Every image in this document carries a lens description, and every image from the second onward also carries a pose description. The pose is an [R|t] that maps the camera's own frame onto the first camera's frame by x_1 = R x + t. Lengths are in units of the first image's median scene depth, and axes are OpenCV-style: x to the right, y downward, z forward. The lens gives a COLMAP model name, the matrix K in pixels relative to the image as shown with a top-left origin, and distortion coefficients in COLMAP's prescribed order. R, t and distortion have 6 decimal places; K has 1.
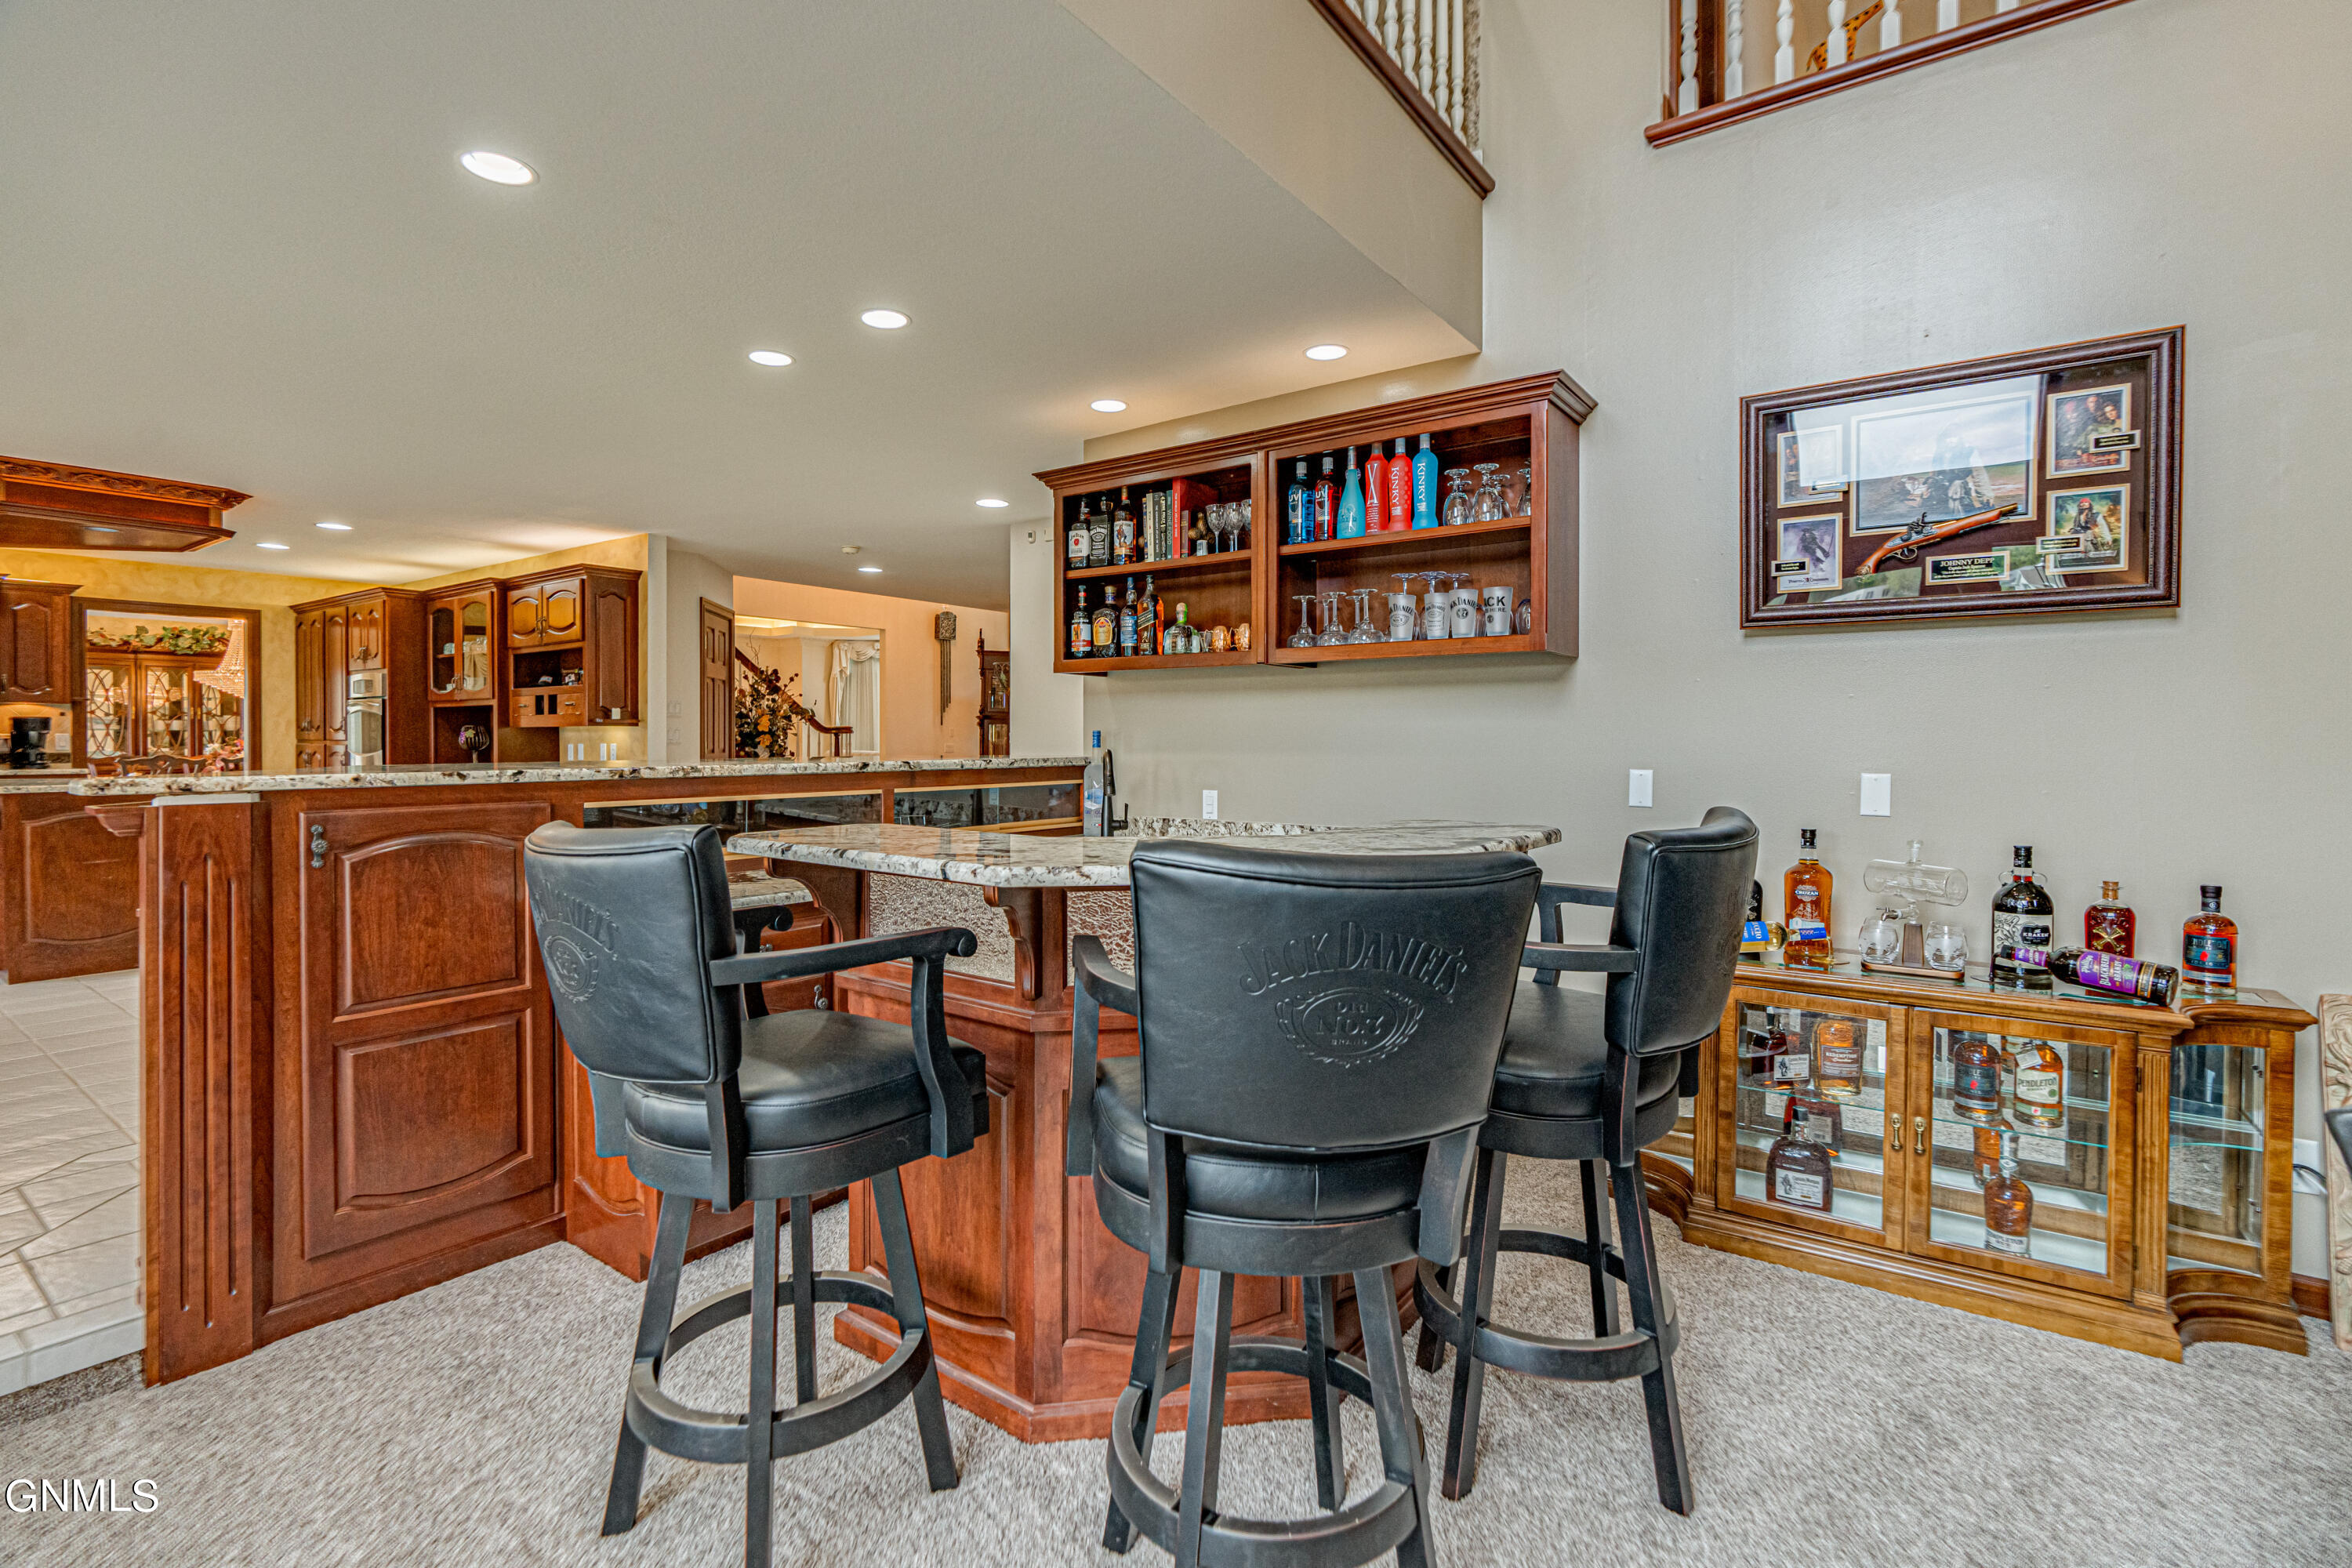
lens RADIAL K [[1065.9, 0, 1174.4], [0, 1065.9, 743.8], [0, 0, 1]] dist [-0.010280, 0.002747]
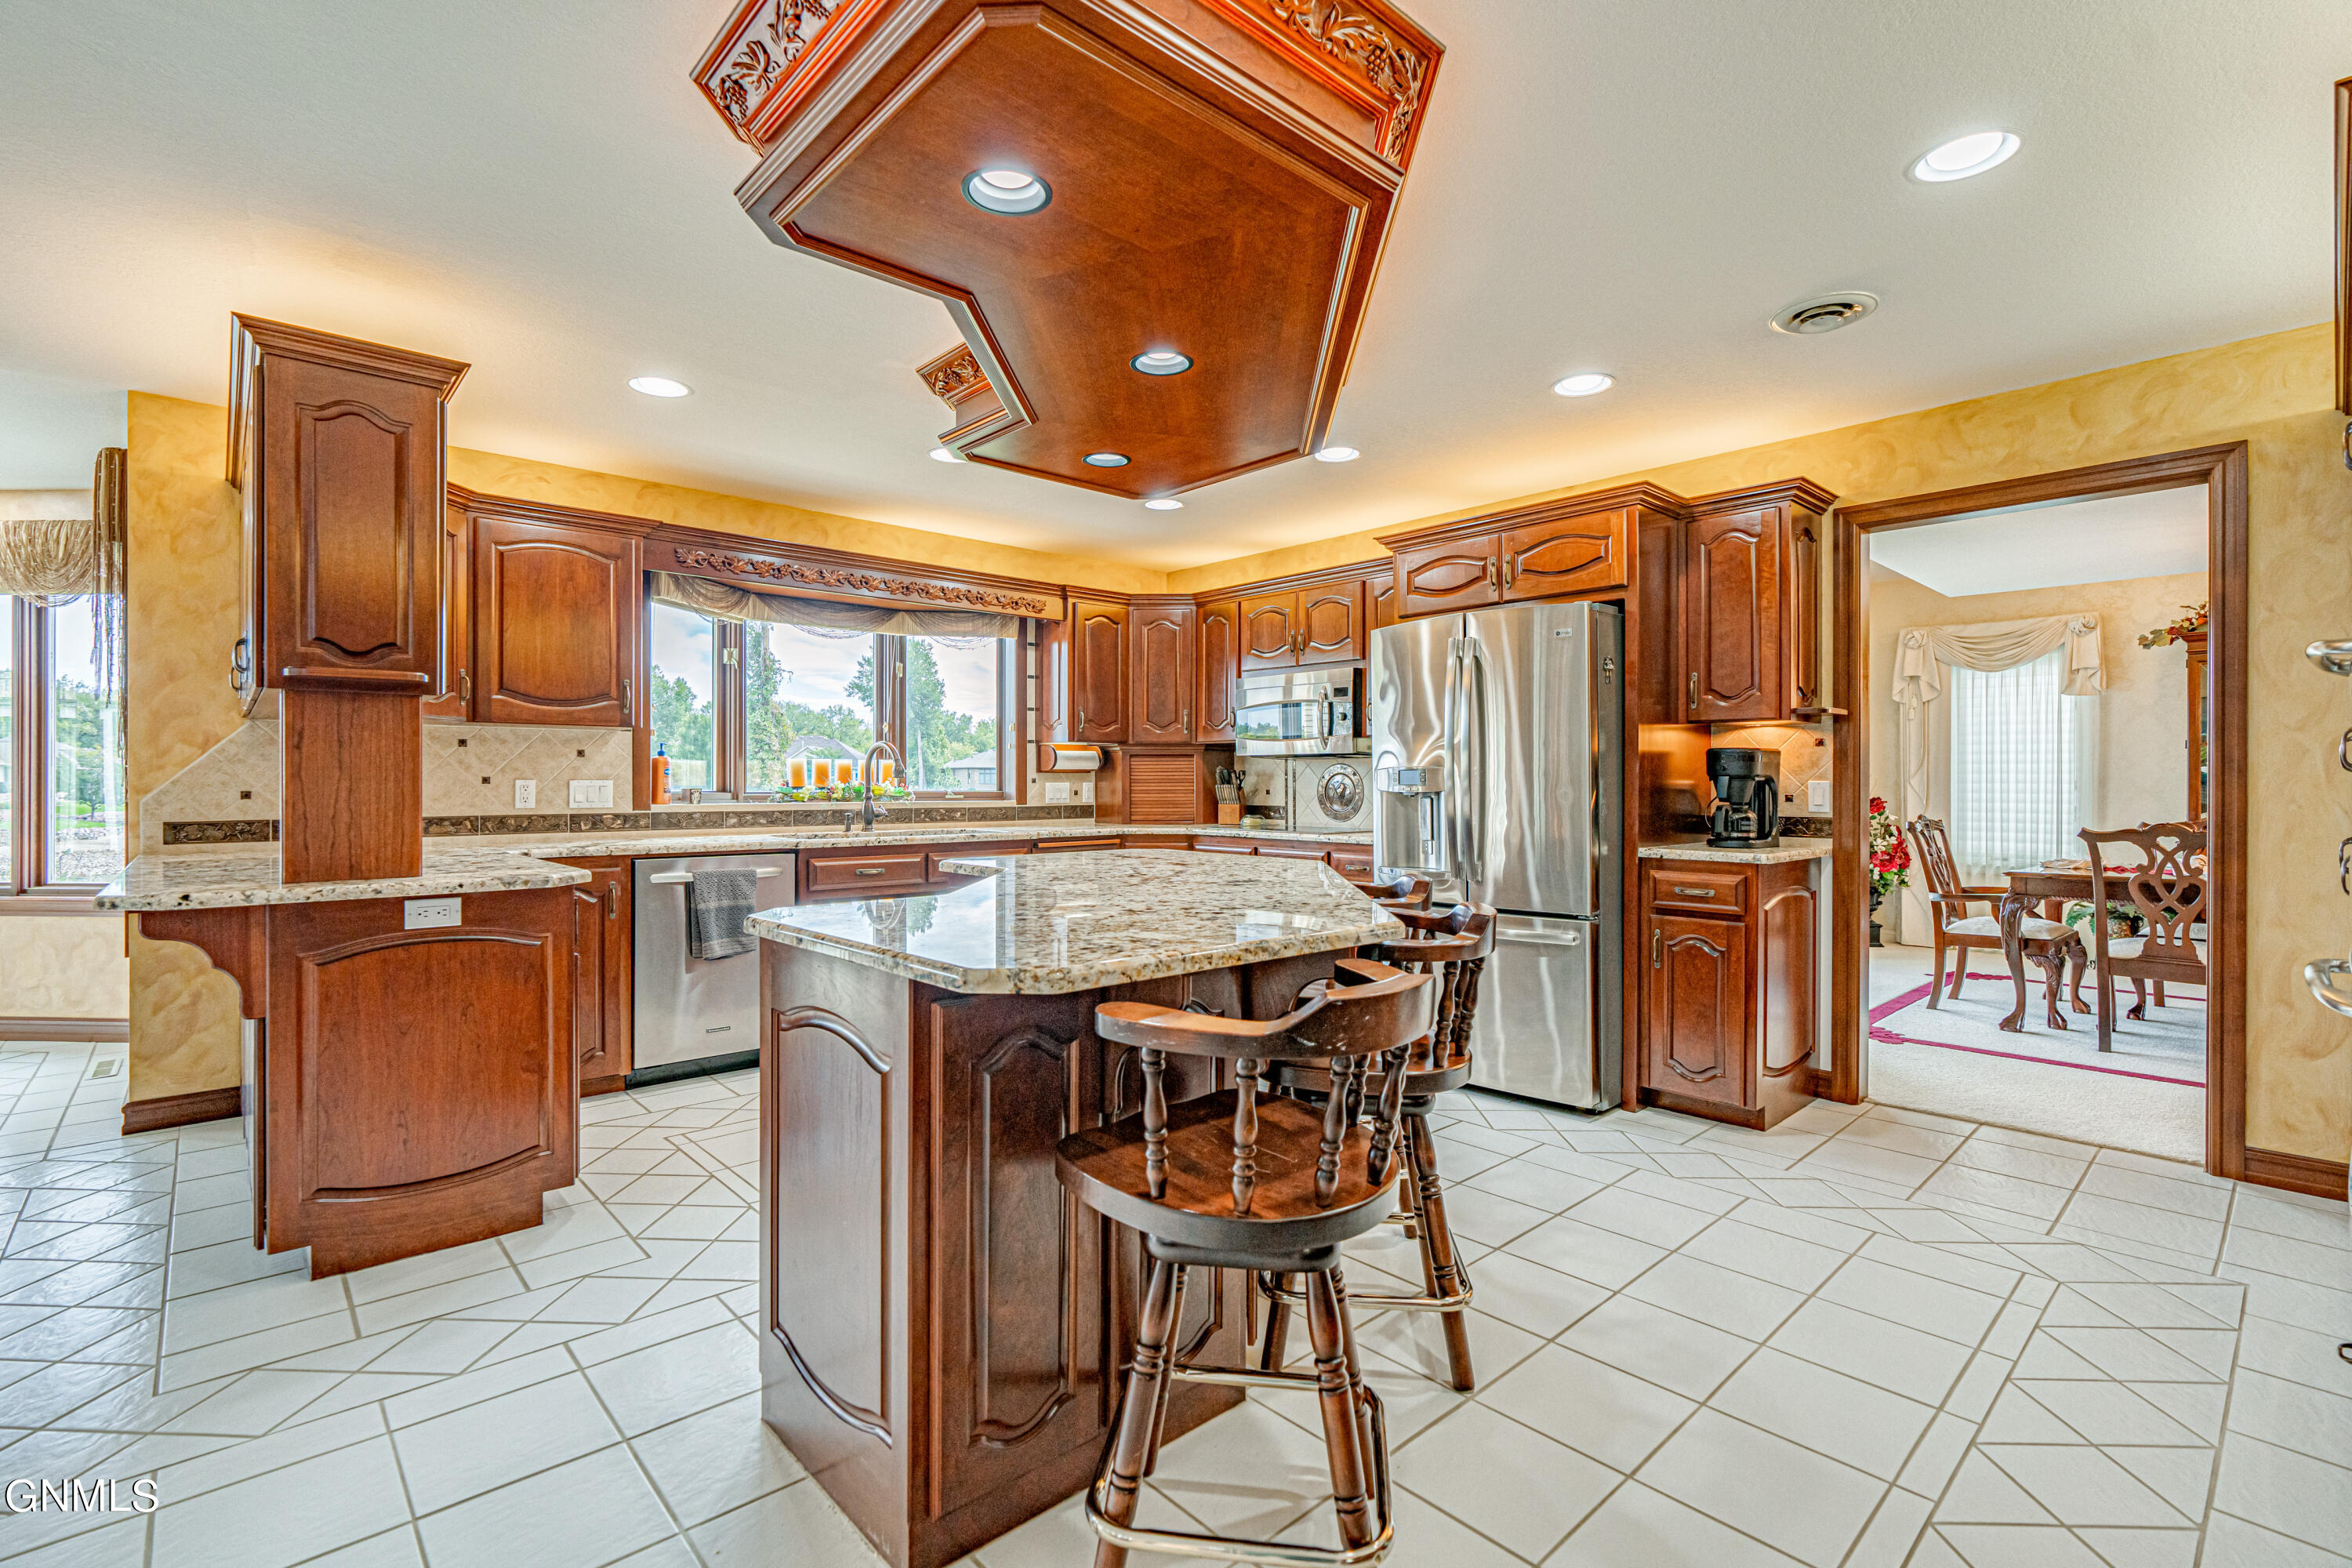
lens RADIAL K [[1065.9, 0, 1192.8], [0, 1065.9, 780.3], [0, 0, 1]] dist [-0.010280, 0.002747]
pose [[-0.191475, -0.002323, -0.981495, -0.513159], [-0.008703, 0.999962, -0.000669, -0.007214], [0.981459, 0.008414, -0.191488, 0.841041]]
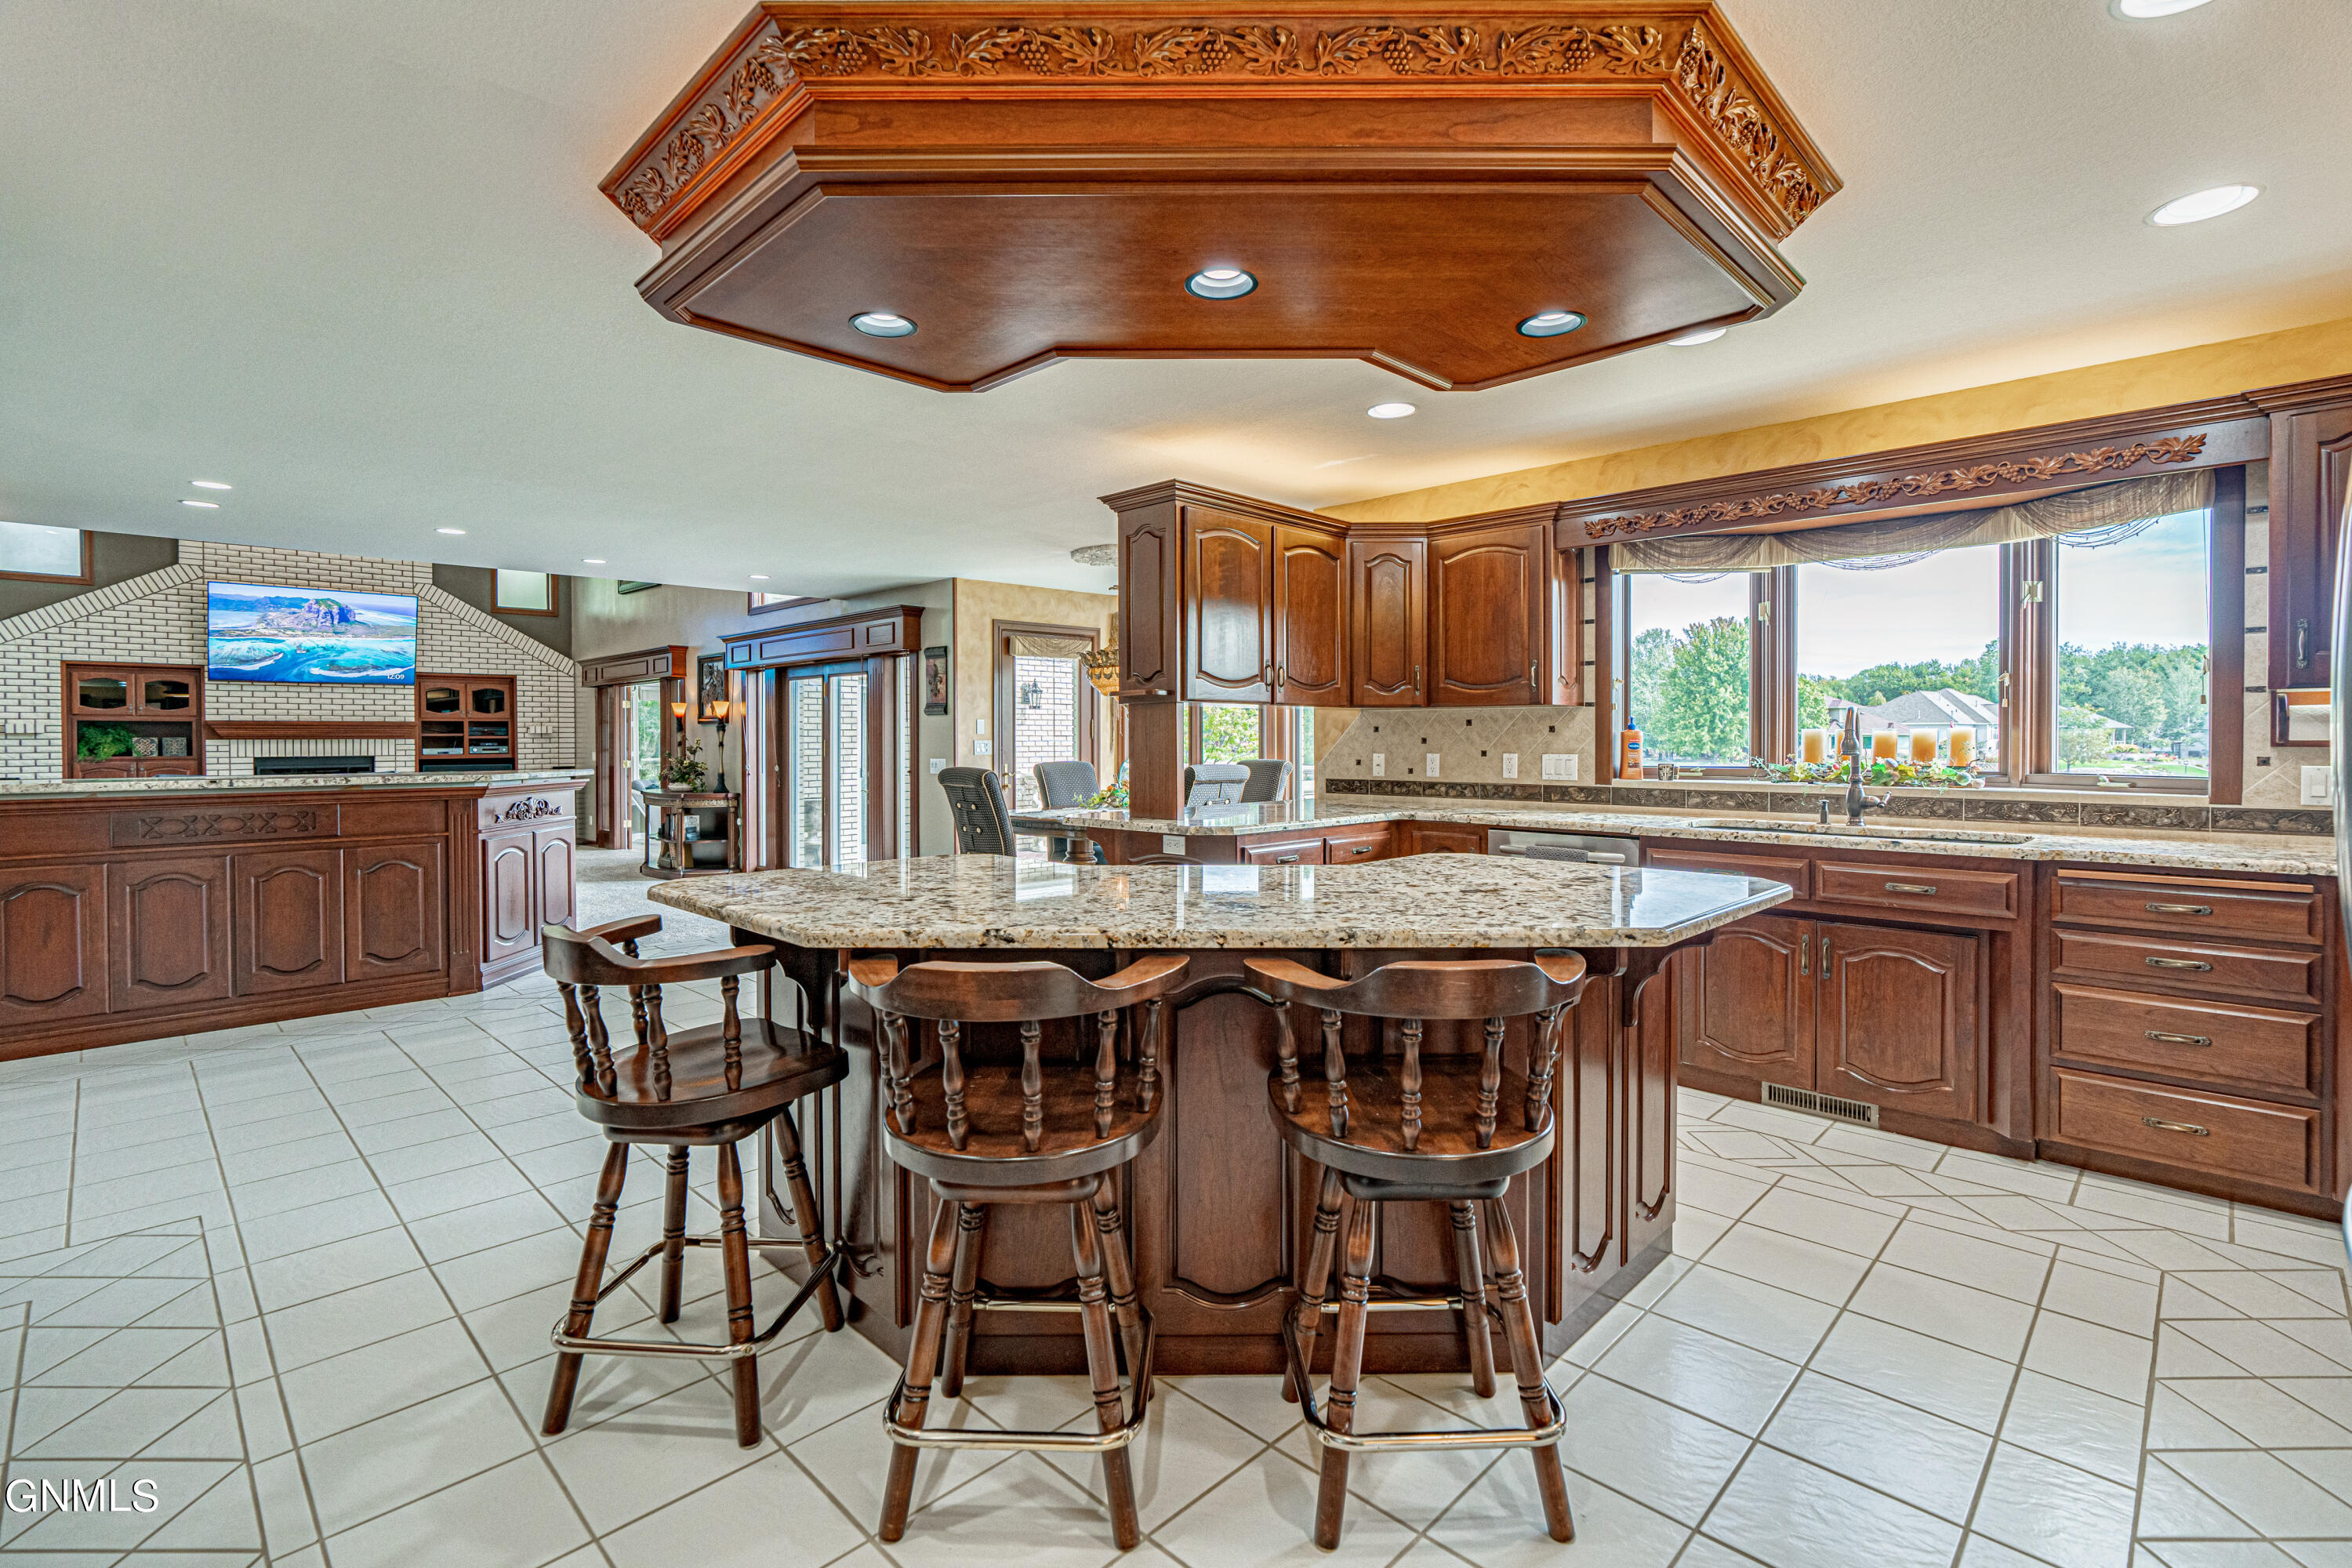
lens RADIAL K [[1108.9, 0, 1138.8], [0, 1108.9, 762.7], [0, 0, 1]] dist [-0.010349, 0.004019]
pose [[-0.982377, -0.008081, 0.186738, -0.980307], [-0.003301, 0.999659, 0.025892, -0.017513], [-0.186883, 0.024819, -0.982069, 1.140561]]
